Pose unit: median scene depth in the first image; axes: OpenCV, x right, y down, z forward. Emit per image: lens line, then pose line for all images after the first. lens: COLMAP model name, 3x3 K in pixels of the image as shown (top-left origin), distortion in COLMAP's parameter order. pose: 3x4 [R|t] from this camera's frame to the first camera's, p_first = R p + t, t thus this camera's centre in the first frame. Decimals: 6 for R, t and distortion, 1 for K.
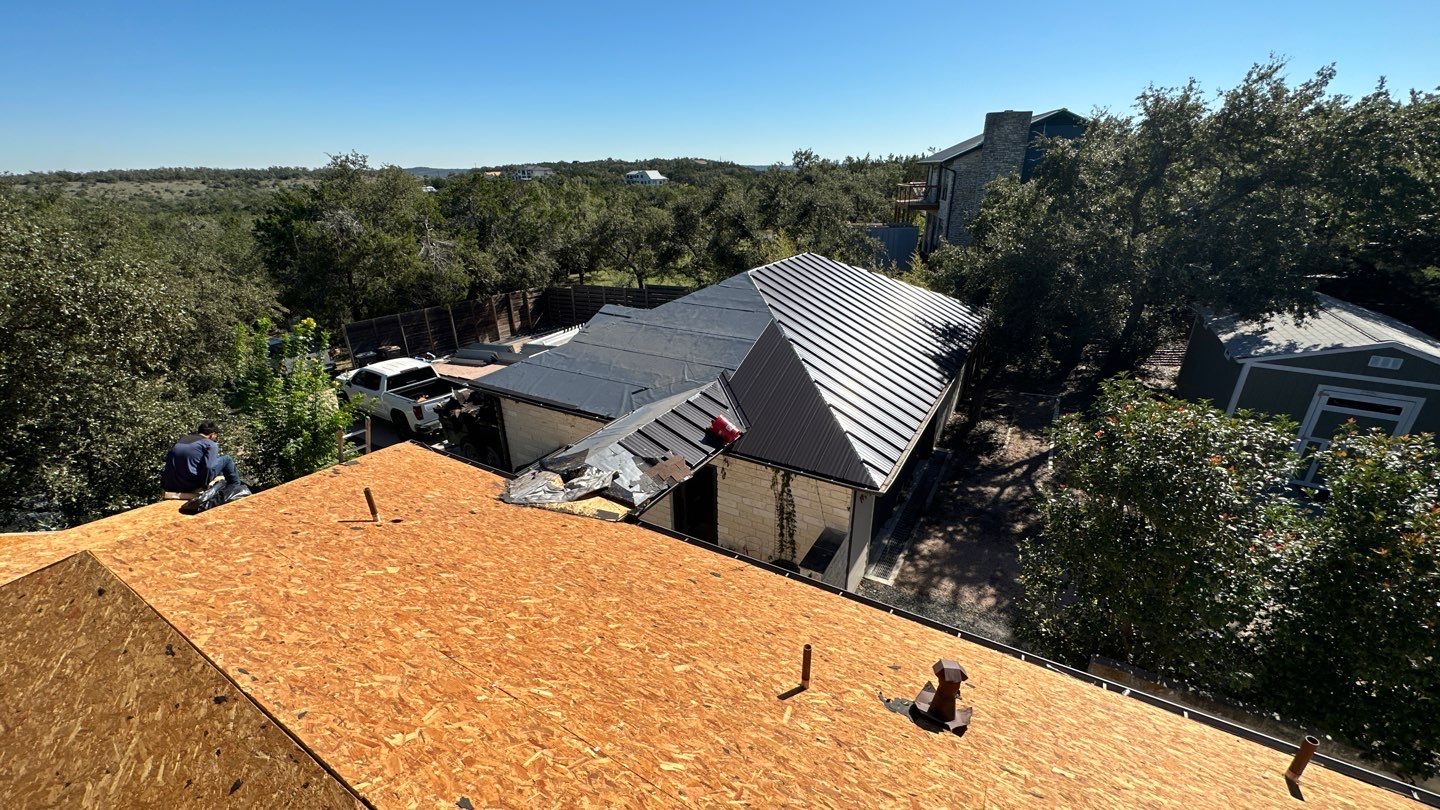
lens RADIAL K [[566.0, 0, 720.0], [0, 566.0, 405.0], [0, 0, 1]] dist [-0.001634, -0.000229]
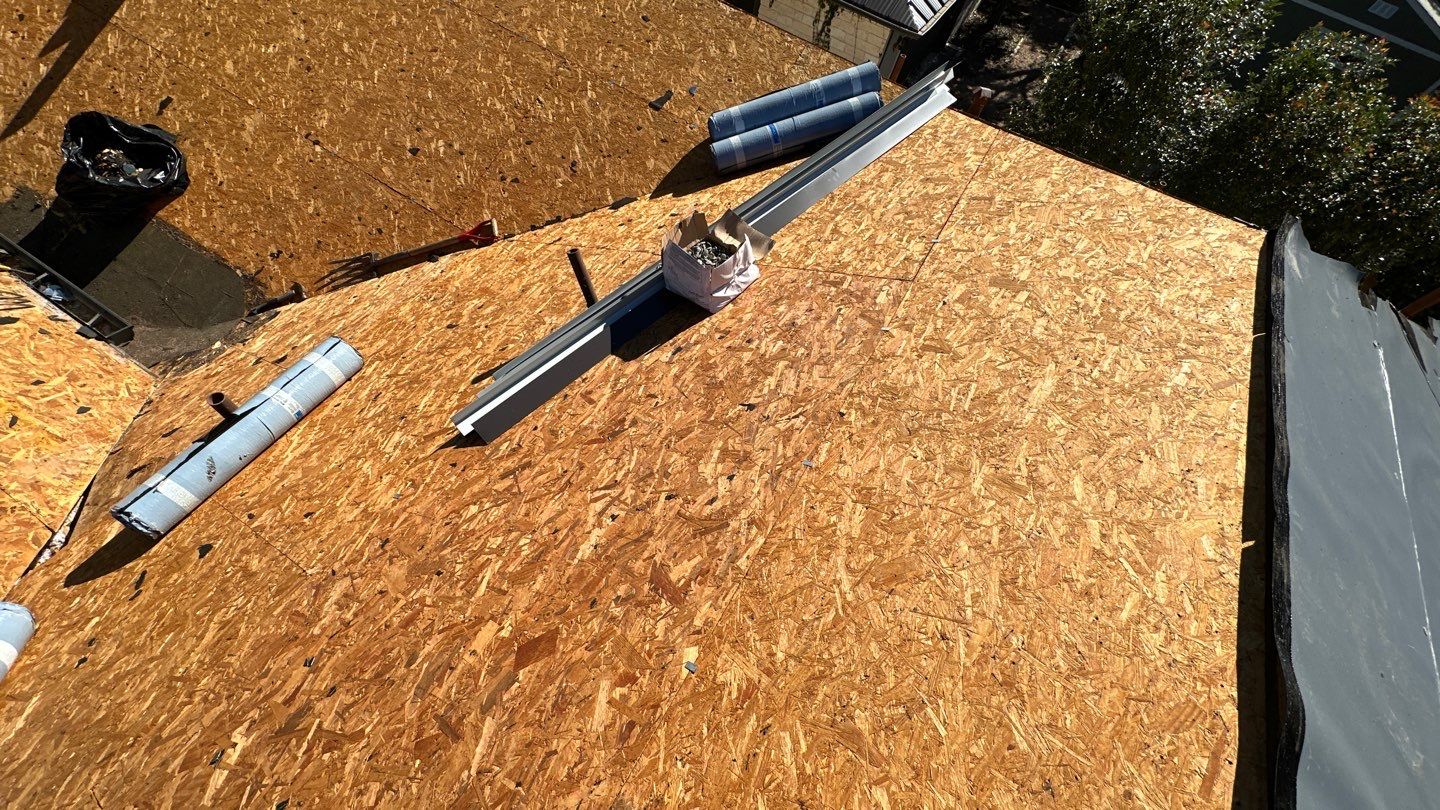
lens RADIAL K [[566.0, 0, 720.0], [0, 566.0, 405.0], [0, 0, 1]] dist [-0.001634, -0.000229]
pose [[0.986343, 0.090030, 0.137918, -0.102709], [-0.153139, 0.809530, 0.566753, 0.095244], [-0.060624, -0.580134, 0.812262, -0.163528]]
